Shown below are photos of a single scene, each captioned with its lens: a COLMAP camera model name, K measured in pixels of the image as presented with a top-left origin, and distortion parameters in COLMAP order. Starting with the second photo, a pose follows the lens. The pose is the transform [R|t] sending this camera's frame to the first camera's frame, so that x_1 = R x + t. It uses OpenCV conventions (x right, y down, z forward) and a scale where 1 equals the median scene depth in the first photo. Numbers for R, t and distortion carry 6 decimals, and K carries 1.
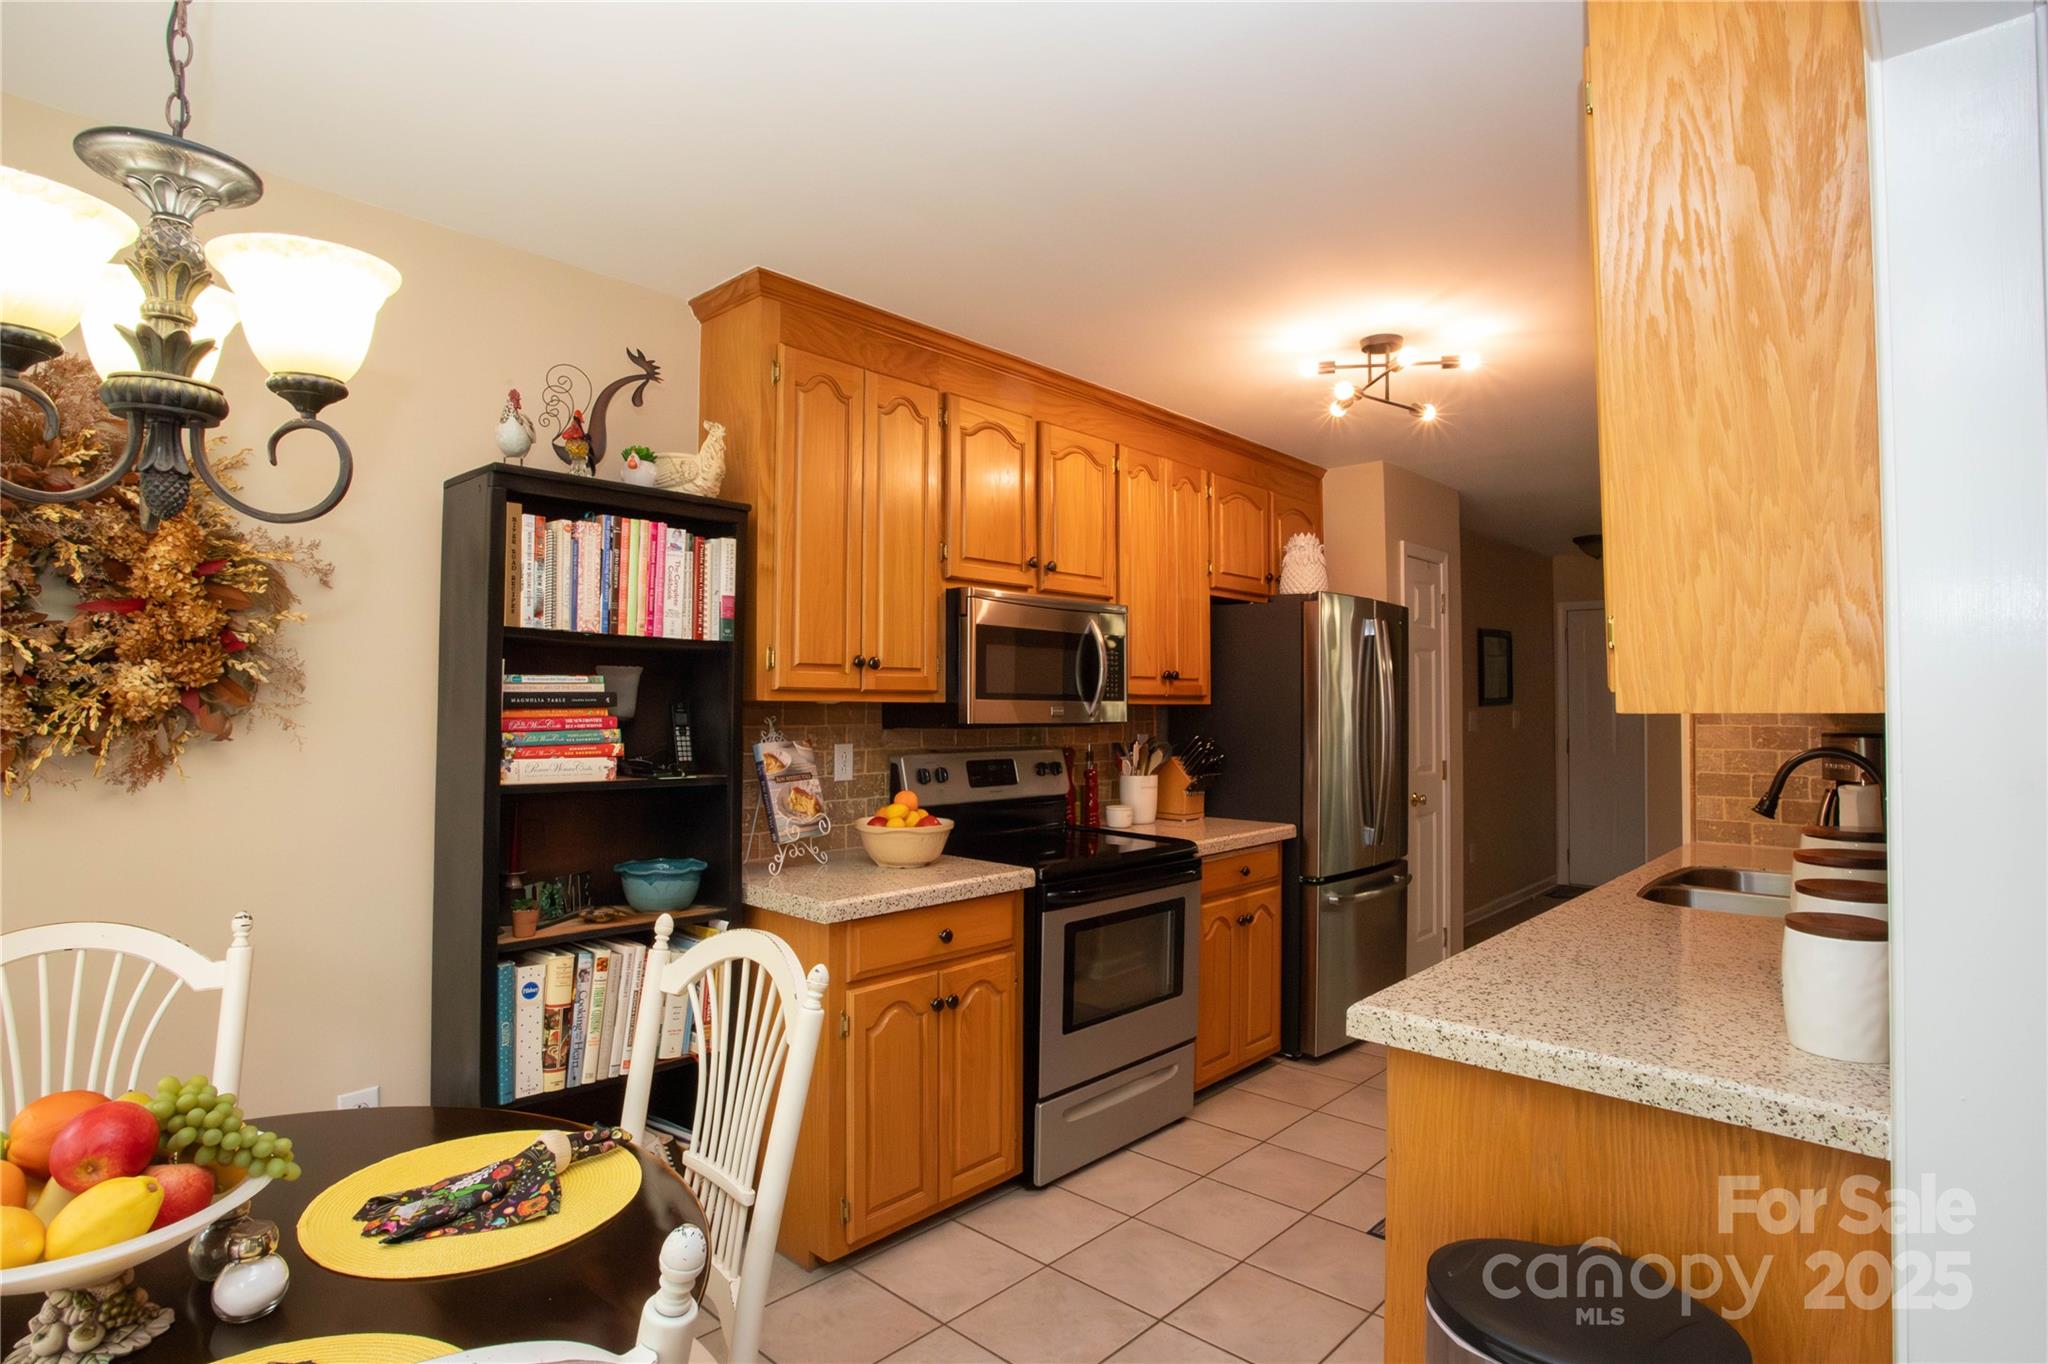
lens RADIAL K [[1058.2, 0, 1041.7], [0, 1058.2, 678.9], [0, 0, 1]] dist [-0.079291, 0.032523]
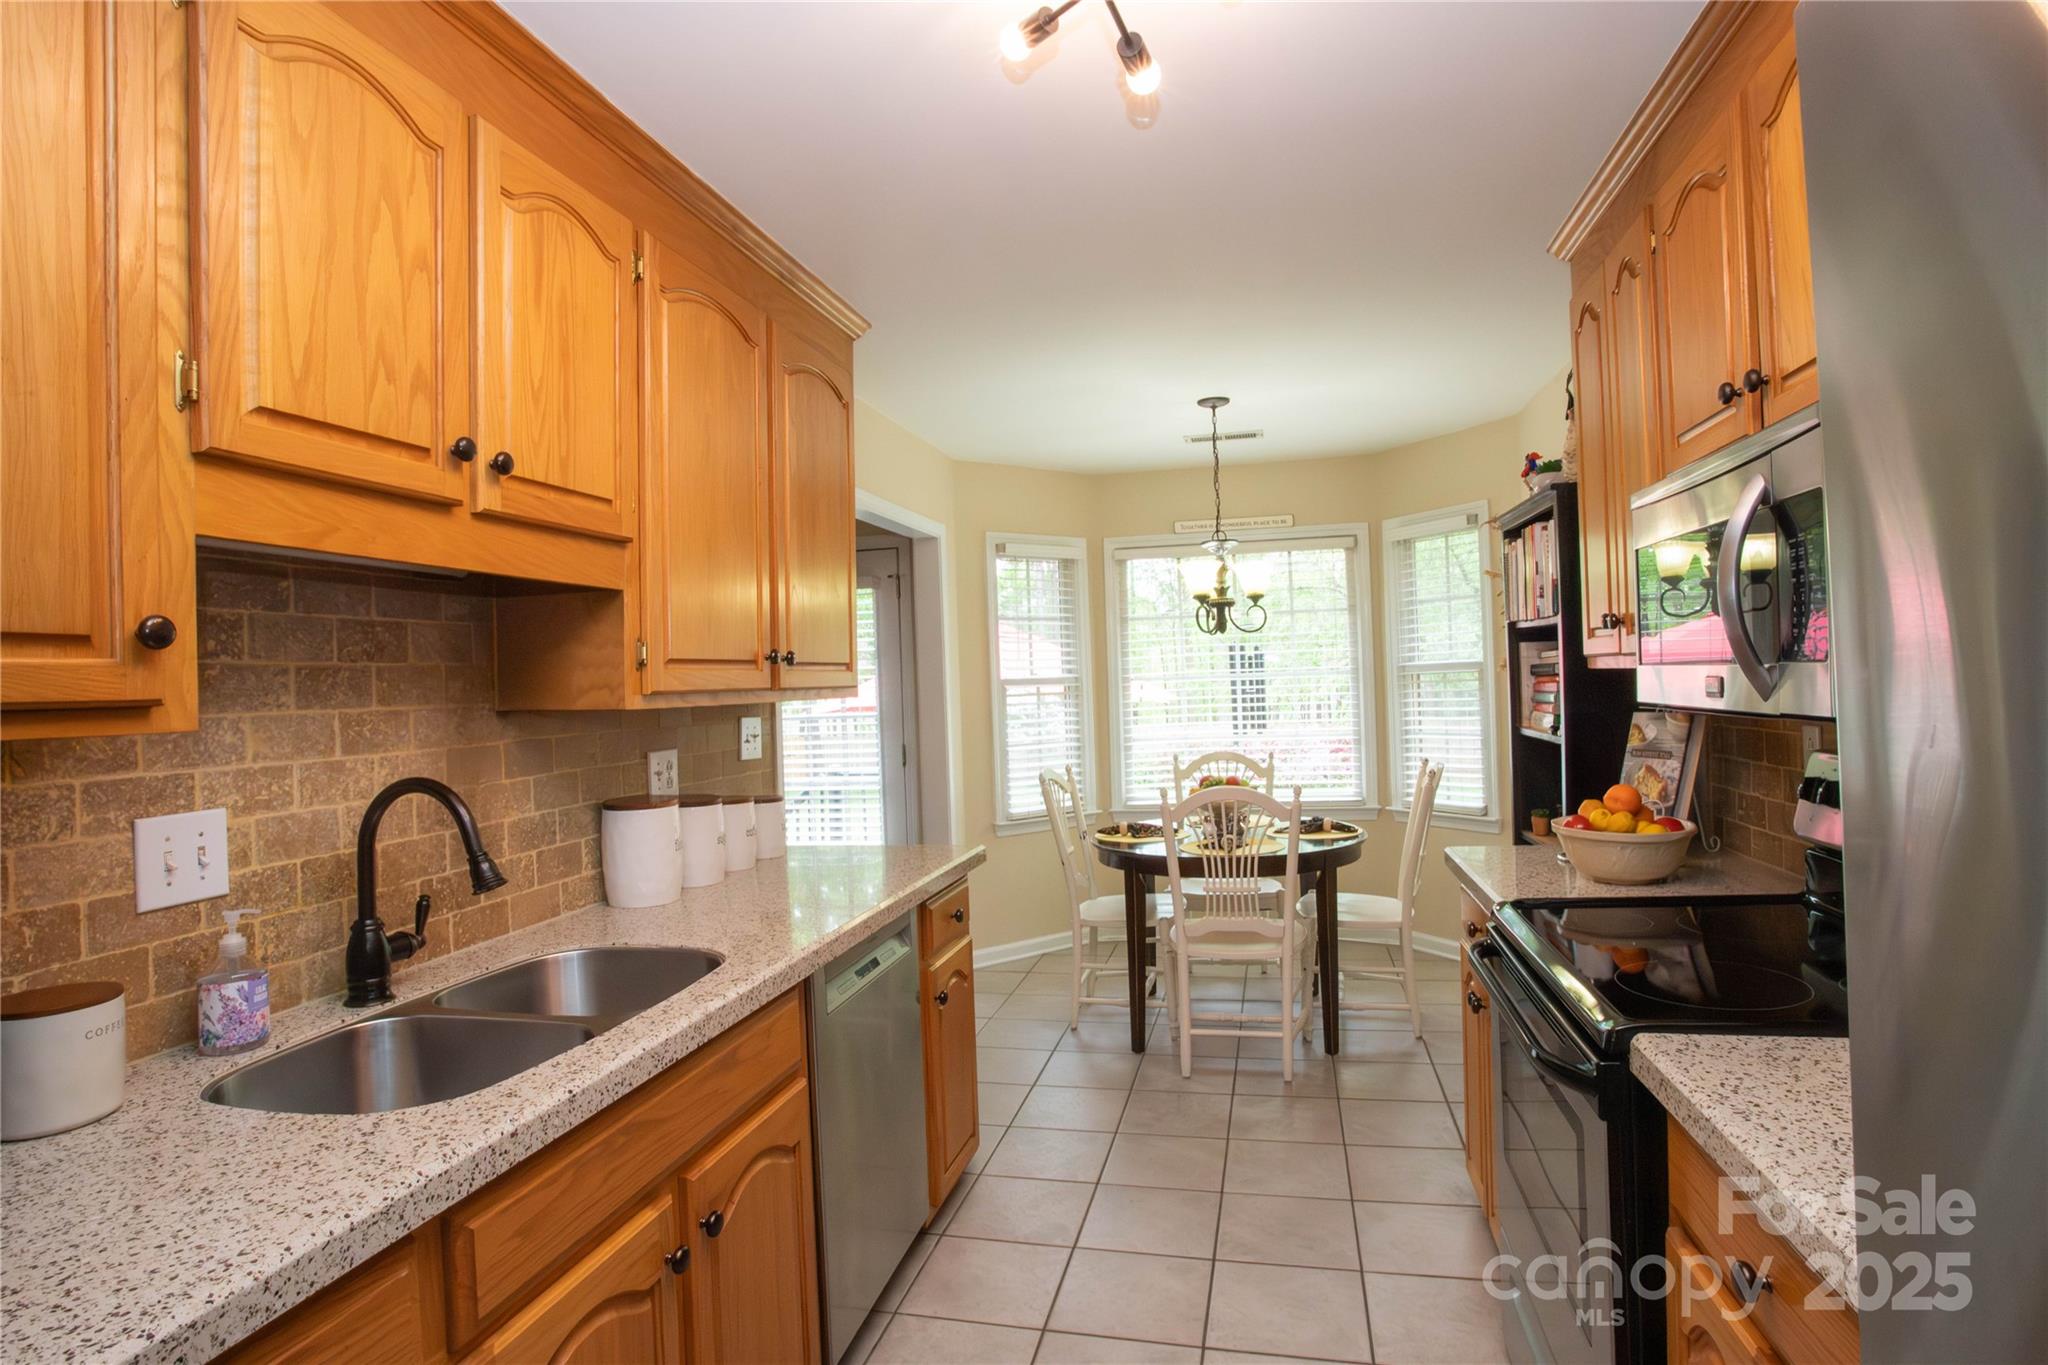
lens RADIAL K [[1058.2, 0, 1041.7], [0, 1058.2, 679.4], [0, 0, 1]] dist [-0.079291, 0.032523]
pose [[-0.867778, 0.024580, -0.496344, 0.744898], [0.042076, 0.998824, -0.024099, 0.036372], [0.495168, -0.041797, -0.867791, 1.765745]]
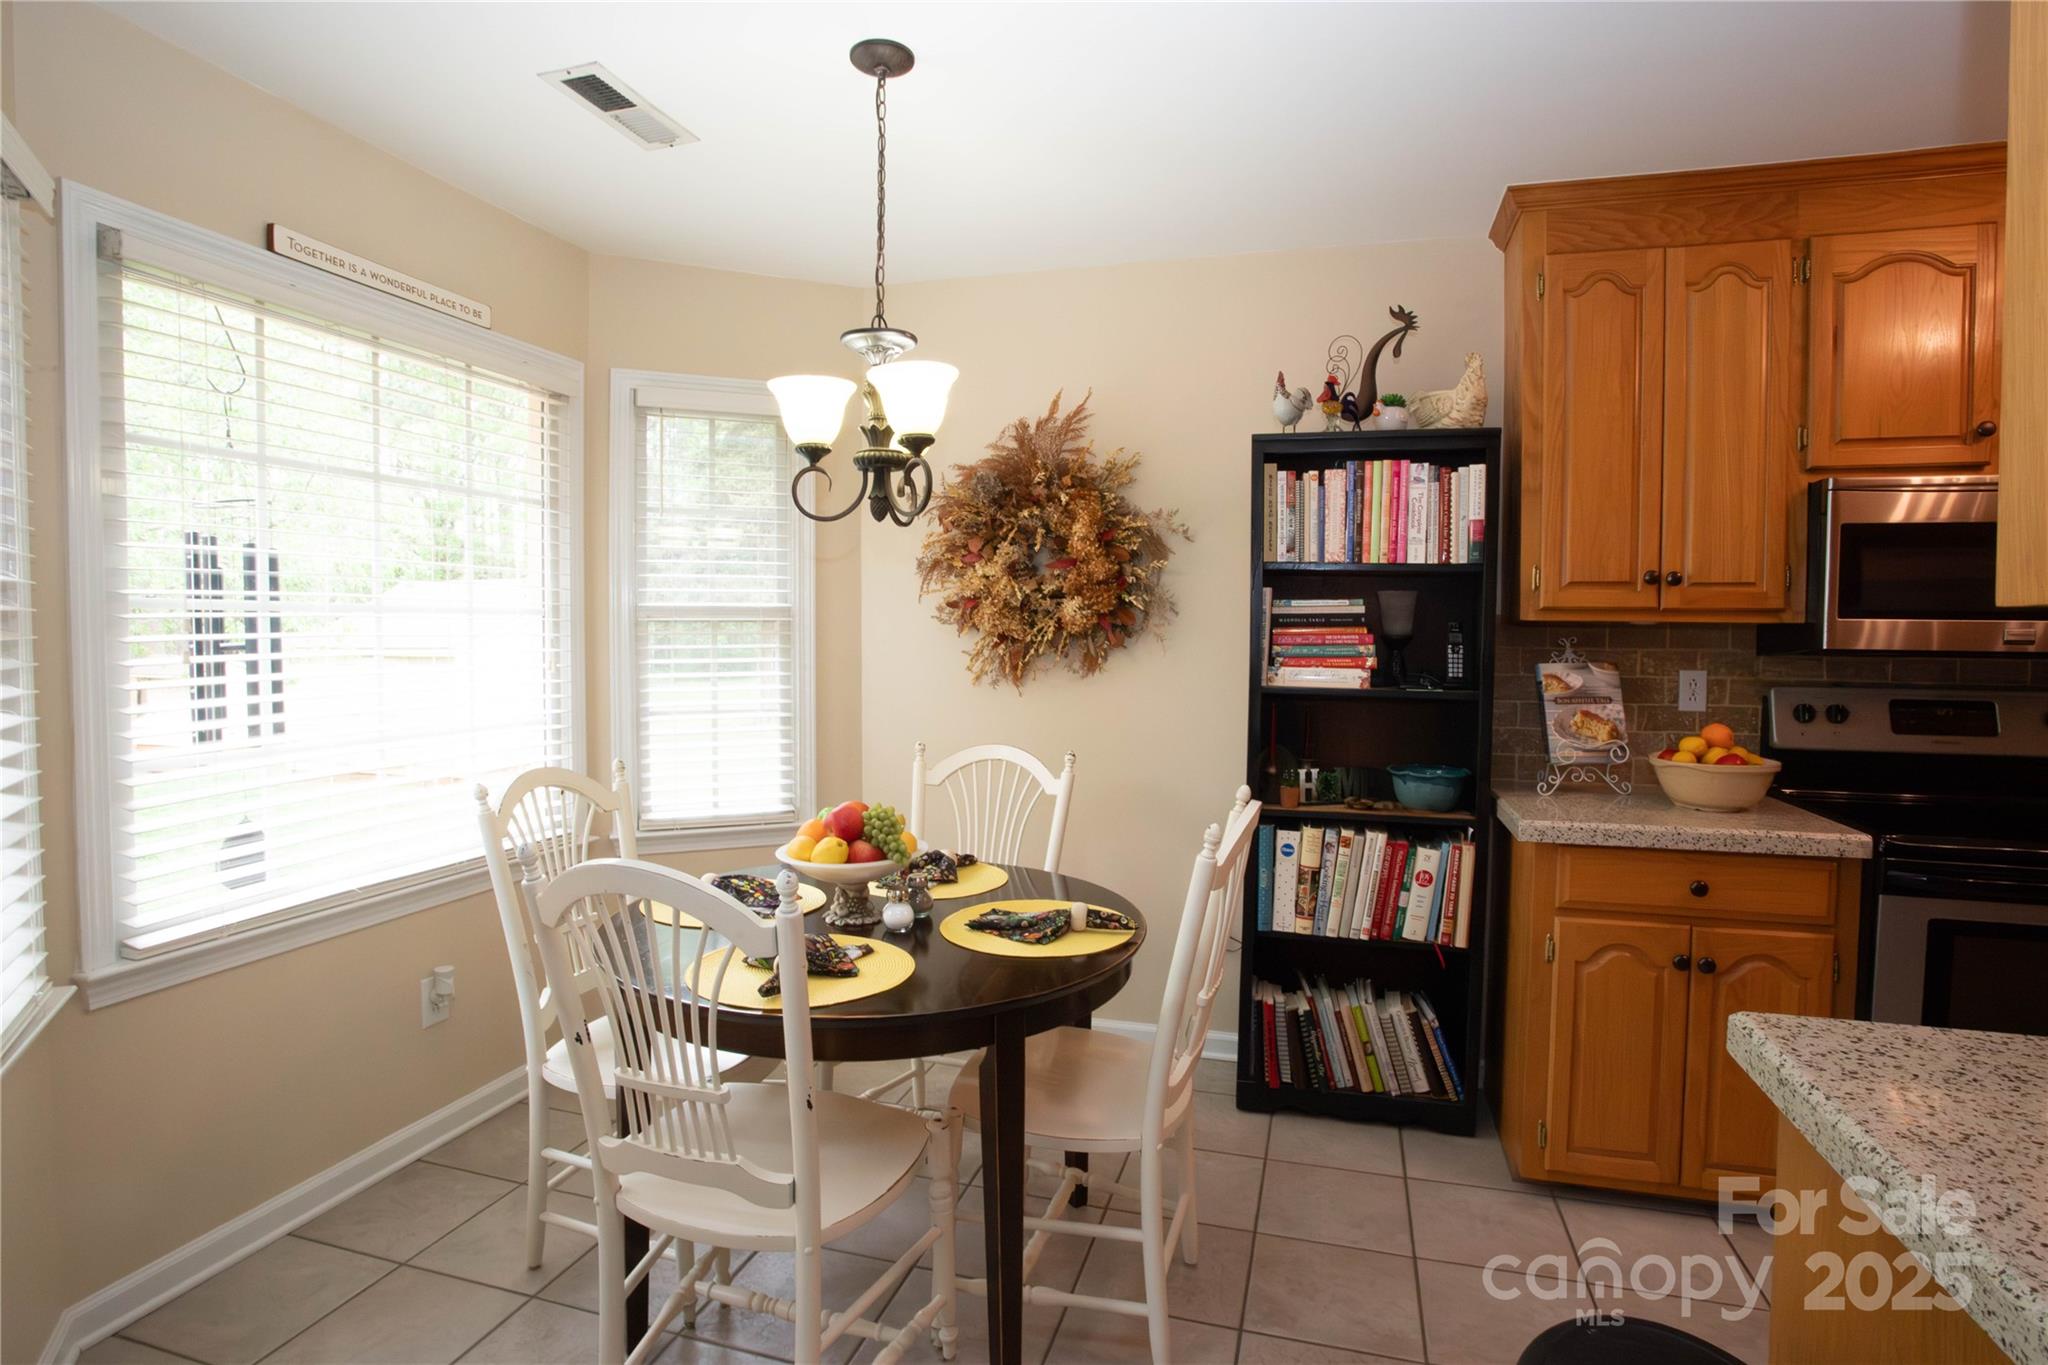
lens RADIAL K [[1058.2, 0, 1041.7], [0, 1058.2, 679.4], [0, 0, 1]] dist [-0.079291, 0.032523]
pose [[0.437744, 0.038943, -0.898256, 0.475255], [0.017113, 0.998520, 0.051630, 0.019605], [0.898937, -0.037972, 0.436430, 0.160726]]
